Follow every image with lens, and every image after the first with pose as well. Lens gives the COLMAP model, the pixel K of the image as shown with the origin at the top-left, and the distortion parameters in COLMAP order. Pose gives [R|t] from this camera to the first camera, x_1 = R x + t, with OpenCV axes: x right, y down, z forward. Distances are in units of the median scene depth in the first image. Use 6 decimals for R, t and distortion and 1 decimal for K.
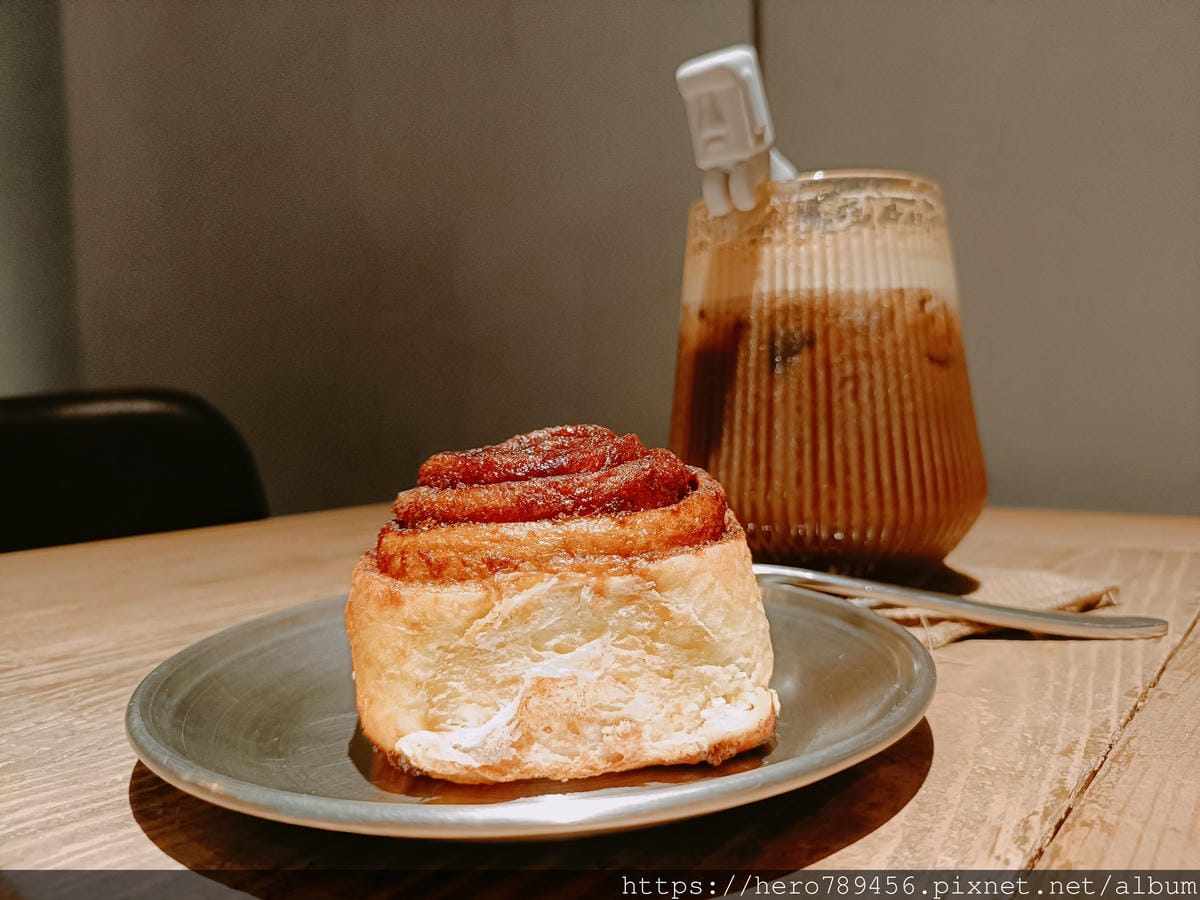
lens RADIAL K [[917.1, 0, 595.0], [0, 917.1, 448.0], [0, 0, 1]] dist [-0.005703, -0.024002]
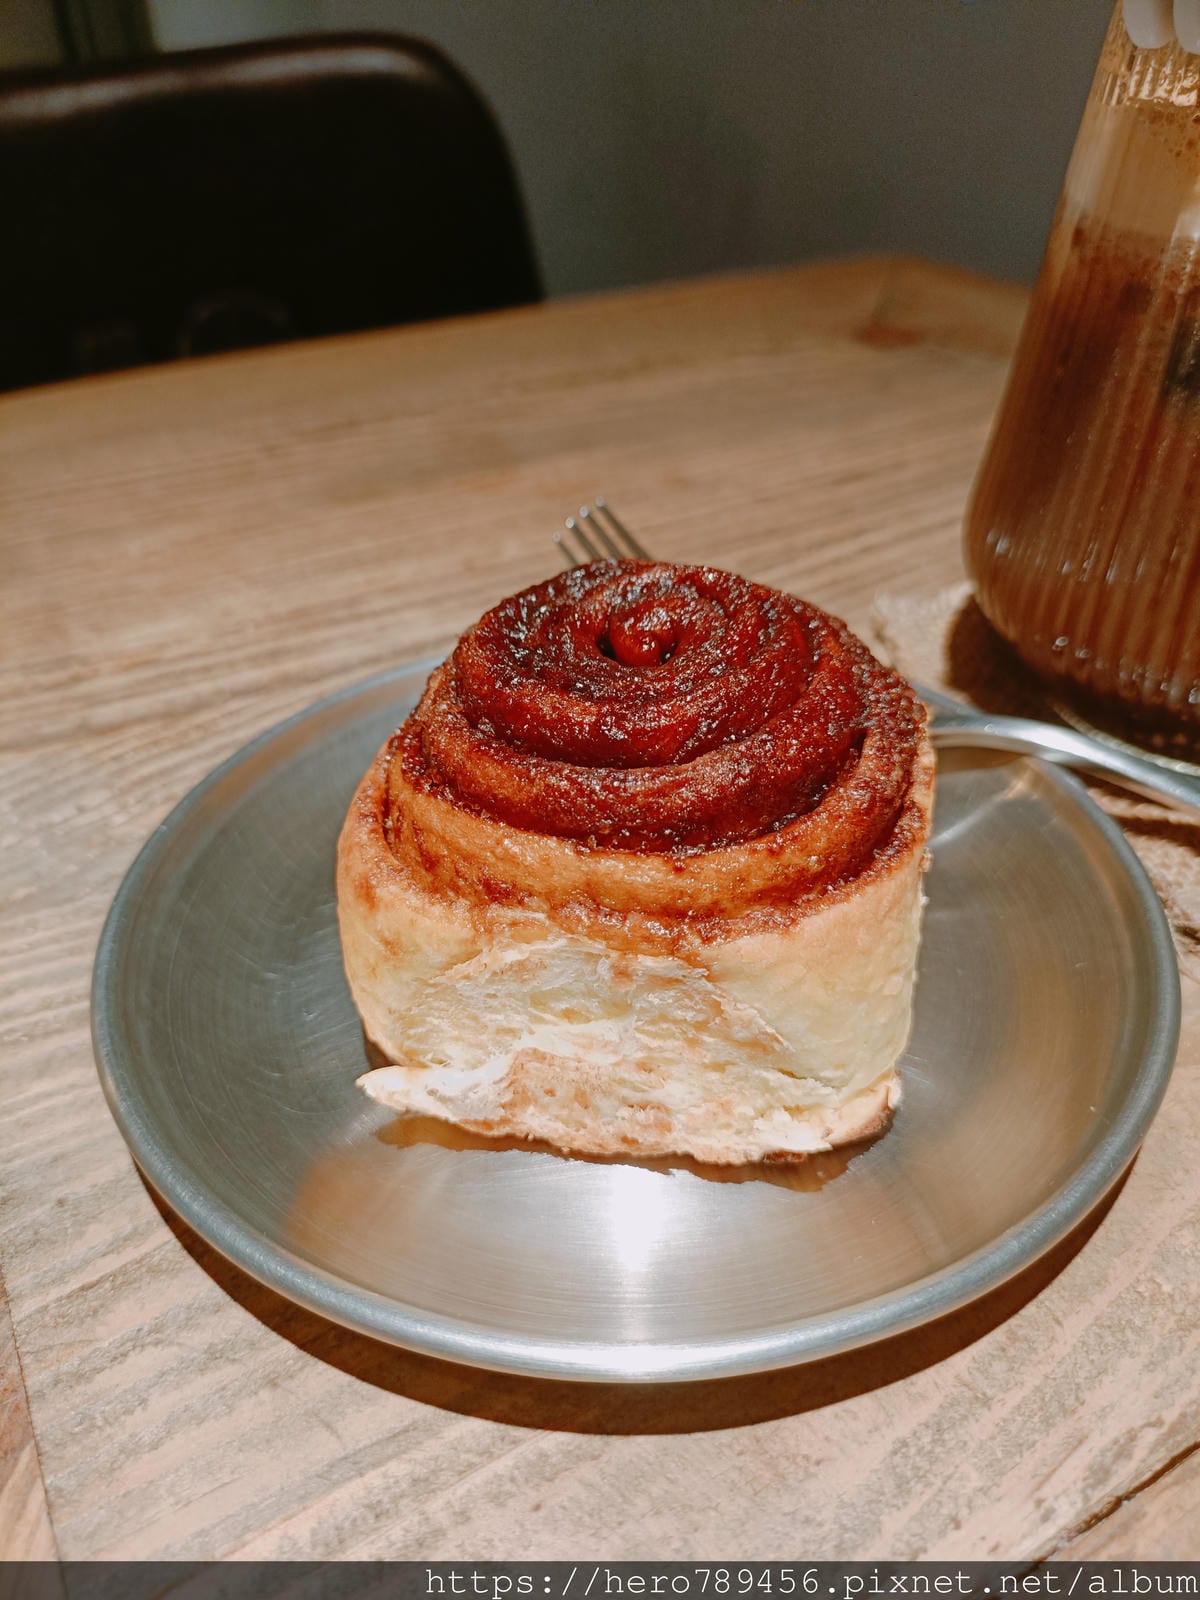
lens RADIAL K [[1222.8, 0, 598.1], [0, 1222.8, 802.2], [0, 0, 1]] dist [-0.005703, -0.024002]
pose [[0.937502, 0.214278, -0.274181, 0.210213], [-0.029203, 0.833587, 0.551615, -0.451281], [0.346753, -0.509133, 0.787747, 0.324380]]
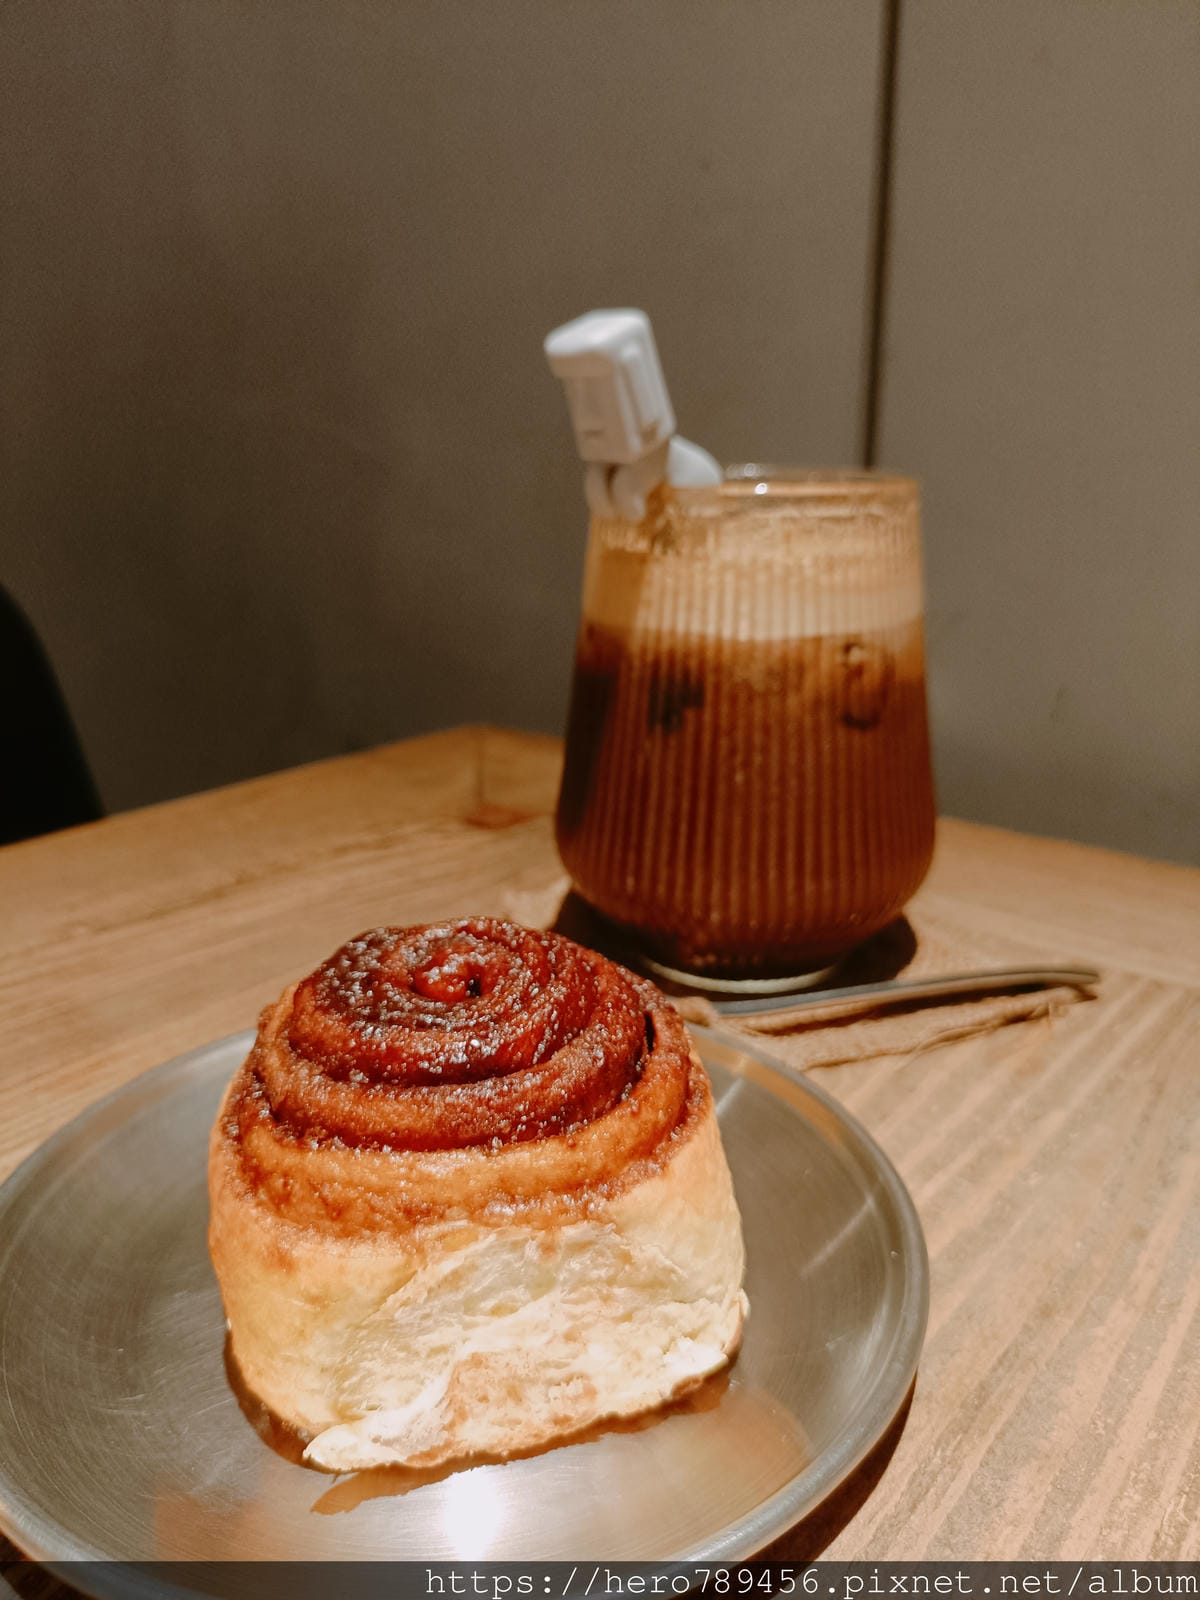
lens RADIAL K [[1222.8, 0, 604.6], [0, 1222.8, 799.3], [0, 0, 1]] dist [-0.005703, -0.024002]
pose [[0.989218, -0.008753, 0.146186, -0.097671], [-0.026978, 0.970236, 0.240653, -0.476536], [-0.143941, -0.242002, 0.959539, 0.056932]]
